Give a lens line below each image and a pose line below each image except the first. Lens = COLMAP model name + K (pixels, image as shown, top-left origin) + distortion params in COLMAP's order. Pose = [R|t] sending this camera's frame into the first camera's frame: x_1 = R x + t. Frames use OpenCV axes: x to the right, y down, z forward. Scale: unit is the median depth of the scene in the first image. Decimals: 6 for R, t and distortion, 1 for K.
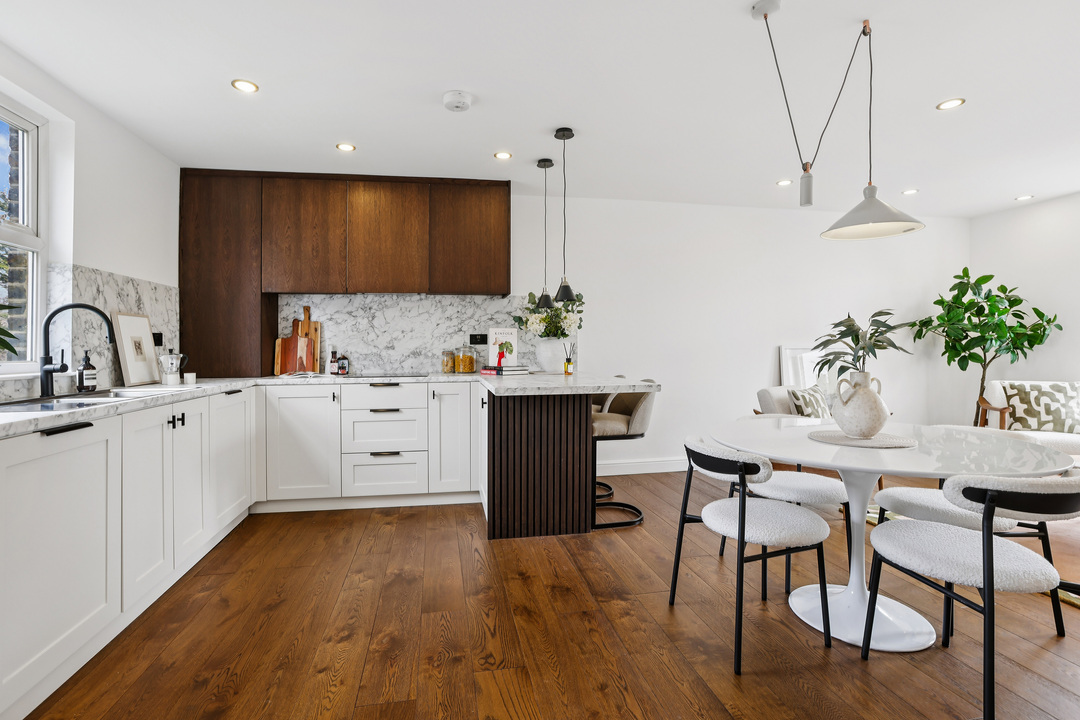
lens RADIAL K [[495.0, 0, 525.9], [0, 495.0, 338.1], [0, 0, 1]] dist [-0.059245, 0.025513]
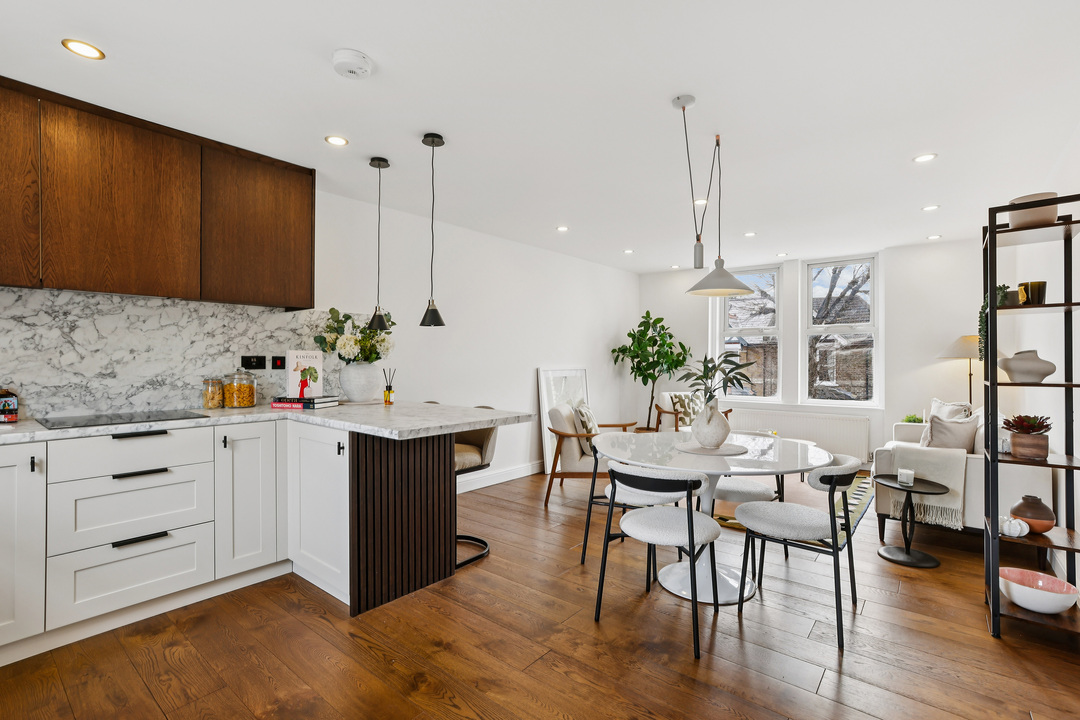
lens RADIAL K [[489.9, 0, 536.7], [0, 489.9, 354.3], [0, 0, 1]] dist [-0.041525, 0.024651]
pose [[0.763131, 0.013031, 0.646112, -0.285201], [-0.017868, 0.999840, 0.000940, -0.022043], [-0.645997, -0.012262, 0.763242, 0.156881]]
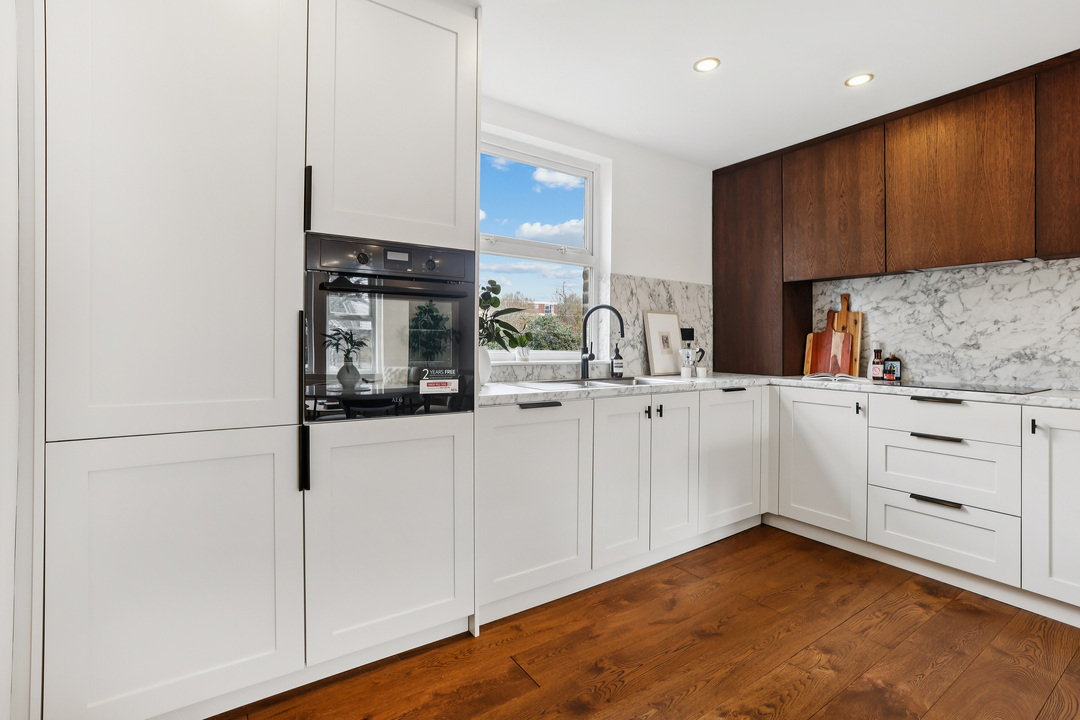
lens RADIAL K [[495.0, 0, 525.9], [0, 495.0, 338.1], [0, 0, 1]] dist [-0.059245, 0.025513]
pose [[0.402549, 0.004084, -0.915389, 0.089435], [0.001932, 0.999984, 0.005311, 0.003737], [0.915396, -0.003906, 0.402534, 0.199327]]
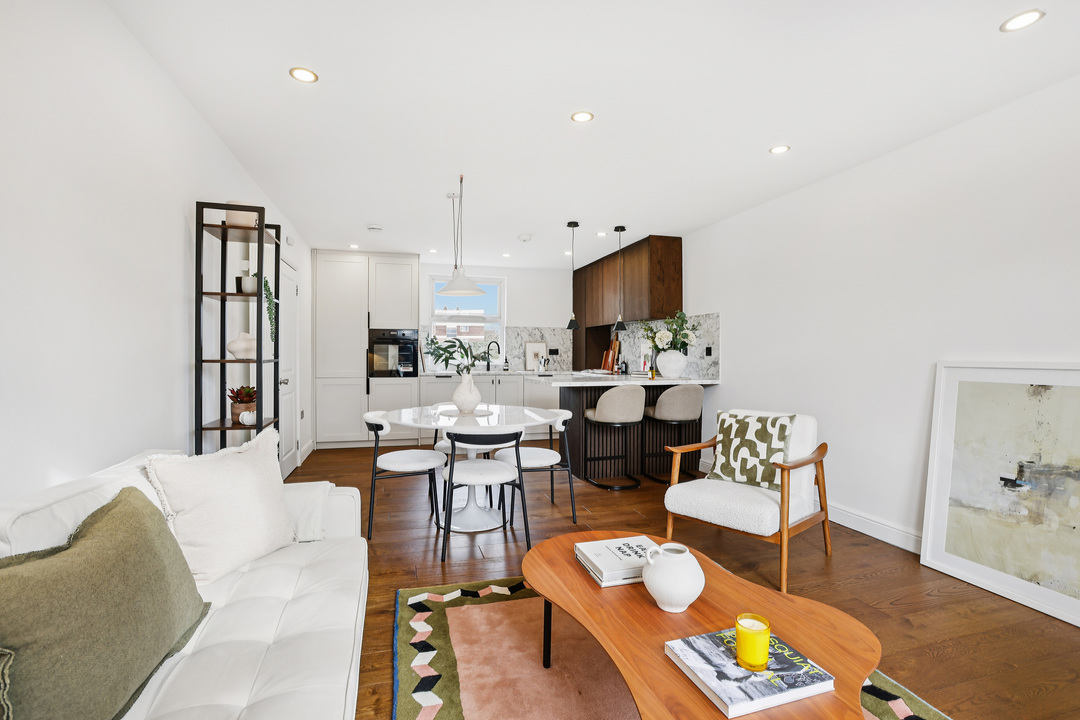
lens RADIAL K [[489.9, 0, 536.7], [0, 489.9, 354.3], [0, 0, 1]] dist [-0.041525, 0.024651]
pose [[0.144423, 0.005765, -0.989499, 1.338646], [0.012682, 0.999890, 0.007676, -0.005108], [0.989435, -0.013657, 0.144334, 0.519417]]
